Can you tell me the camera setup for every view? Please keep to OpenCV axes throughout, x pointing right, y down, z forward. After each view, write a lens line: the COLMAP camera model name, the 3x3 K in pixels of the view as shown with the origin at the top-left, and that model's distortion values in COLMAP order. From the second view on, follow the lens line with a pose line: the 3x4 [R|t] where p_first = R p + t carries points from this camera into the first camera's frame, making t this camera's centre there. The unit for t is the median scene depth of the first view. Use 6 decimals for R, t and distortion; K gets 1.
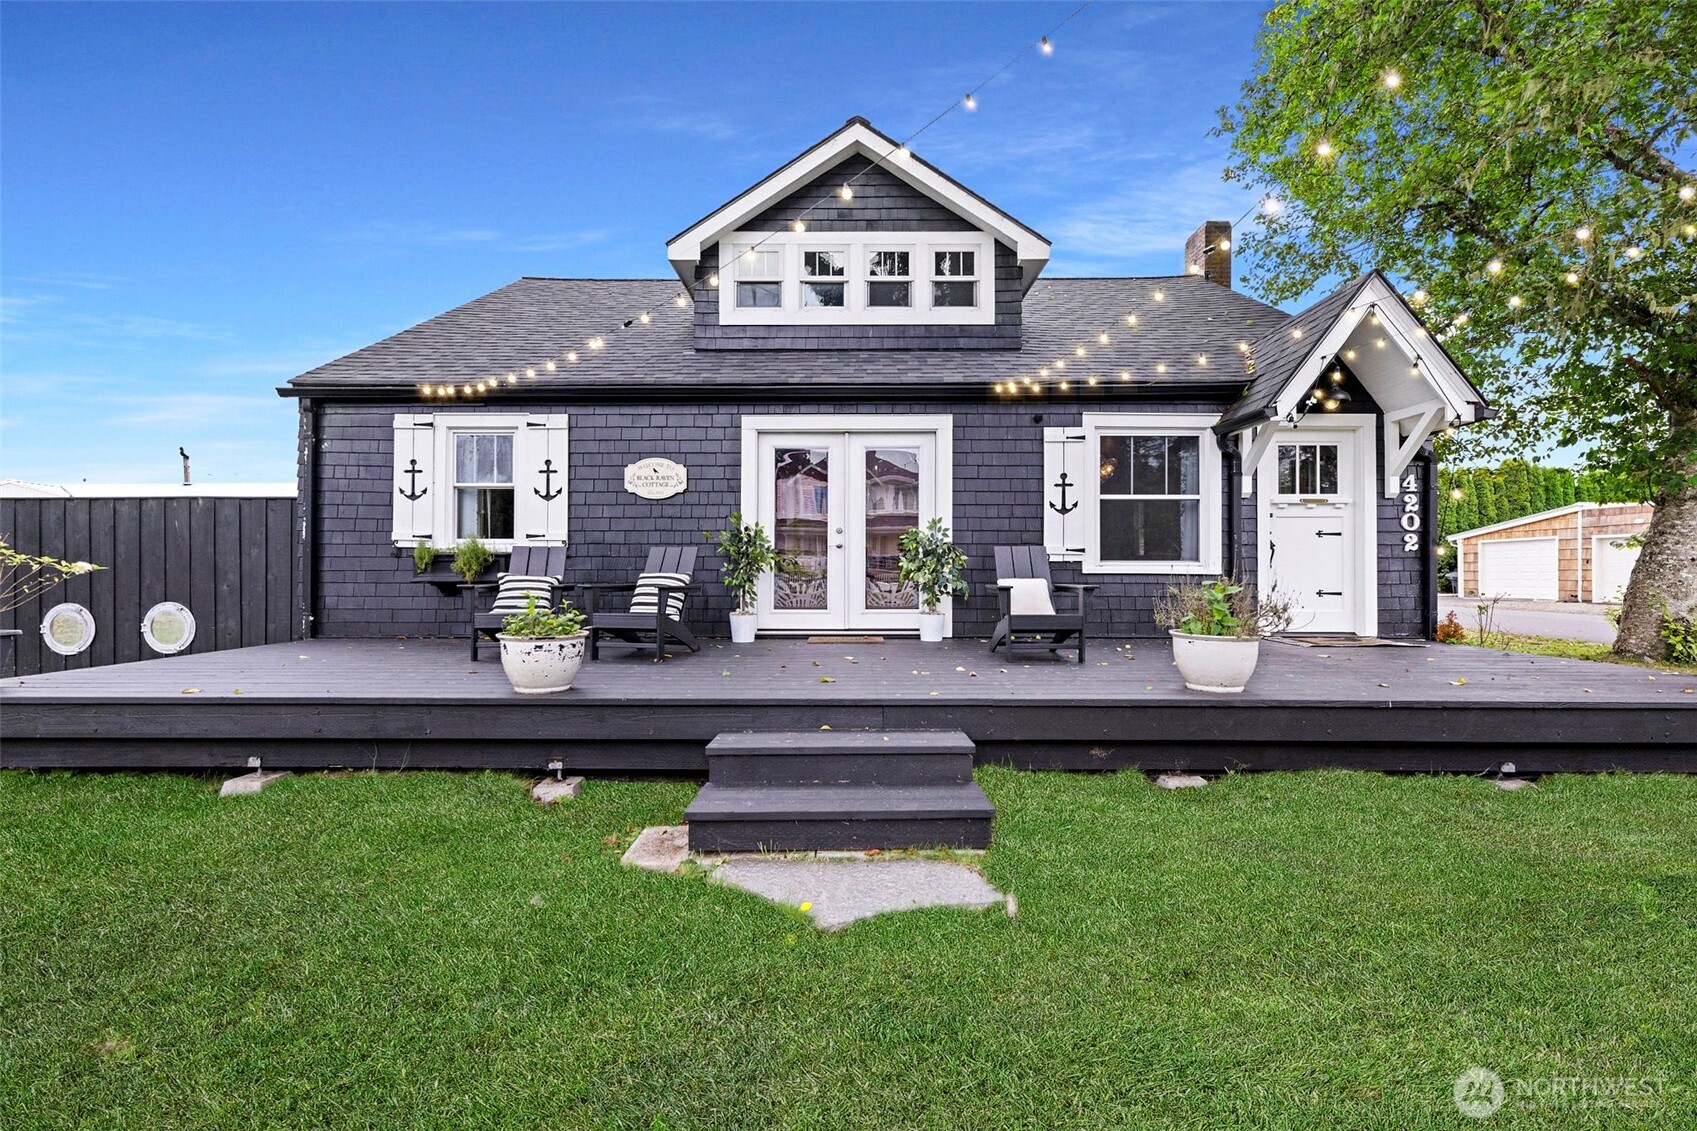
lens RADIAL K [[670.3, 0, 850.2], [0, 670.3, 577.5], [0, 0, 1]] dist [-0.000849, -0.000535]
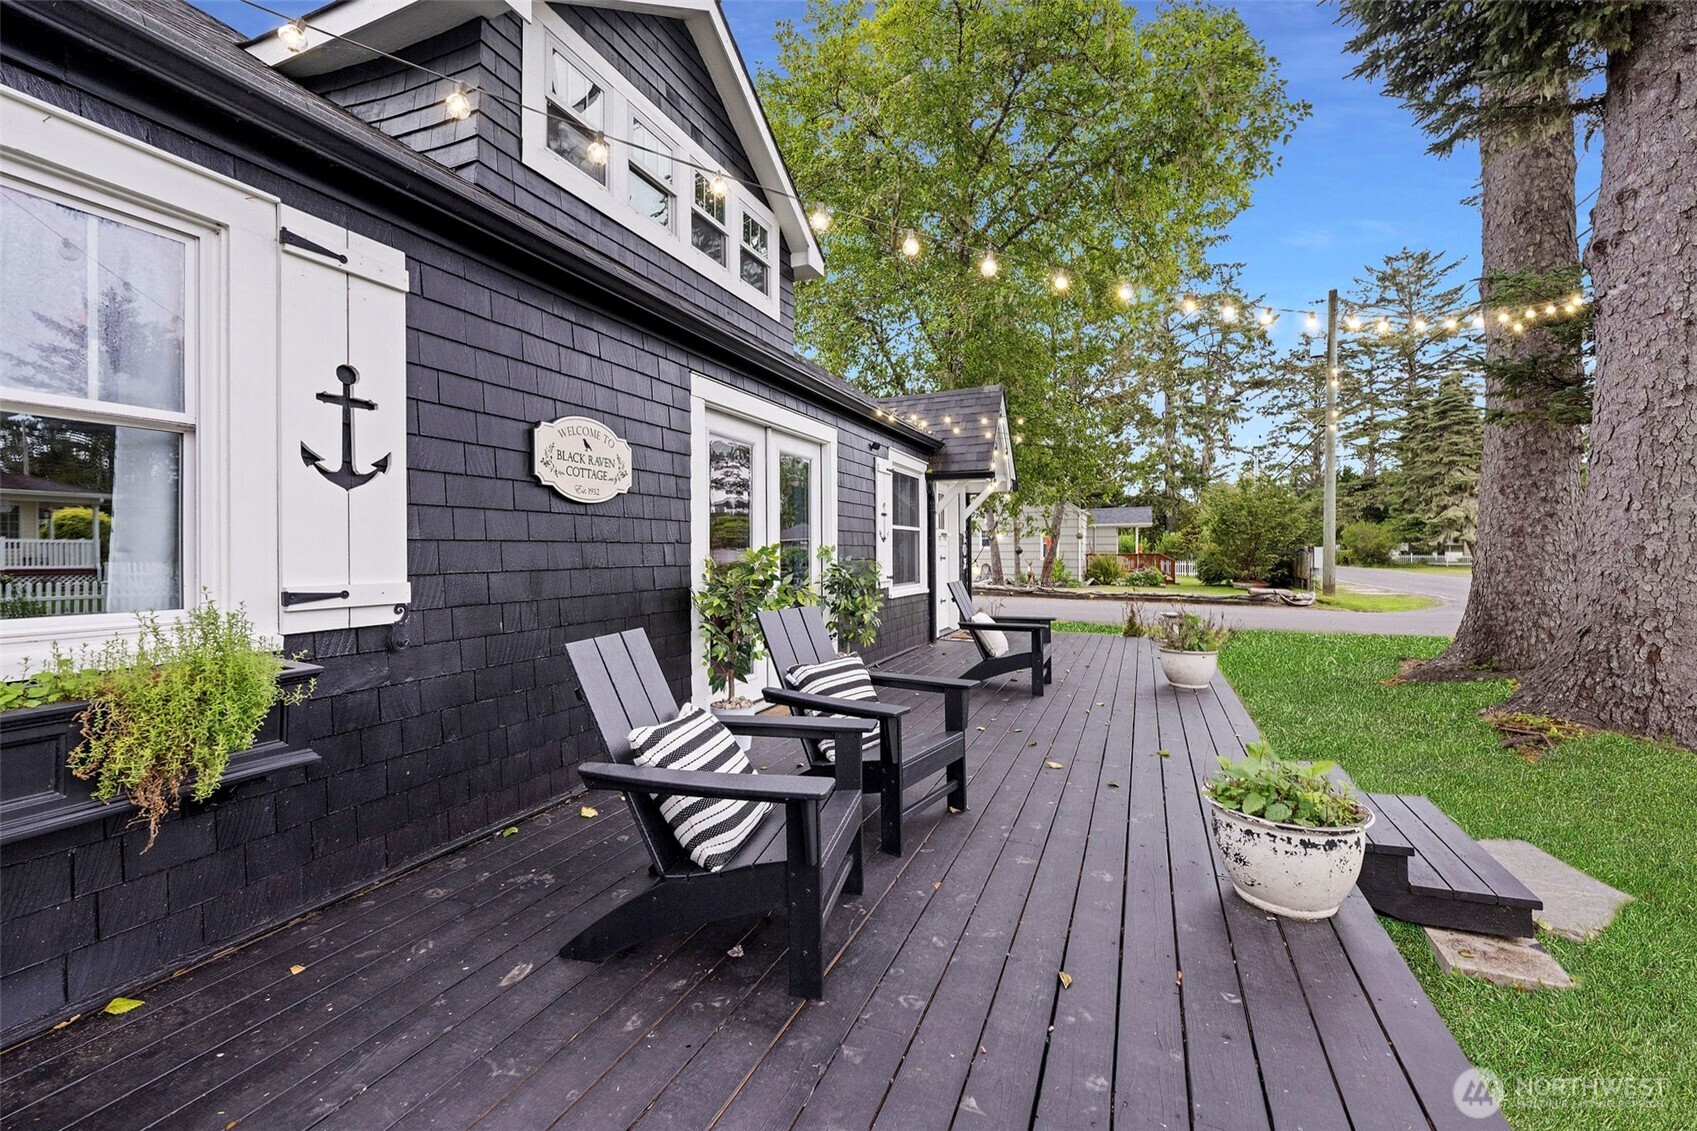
lens RADIAL K [[670.3, 0, 855.1], [0, 670.3, 553.1], [0, 0, 1]] dist [-0.000849, -0.000535]
pose [[0.390024, -0.004541, 0.920793, -0.658383], [0.000943, 0.999989, 0.004532, -0.083172], [-0.920804, -0.000900, 0.390024, 0.633902]]
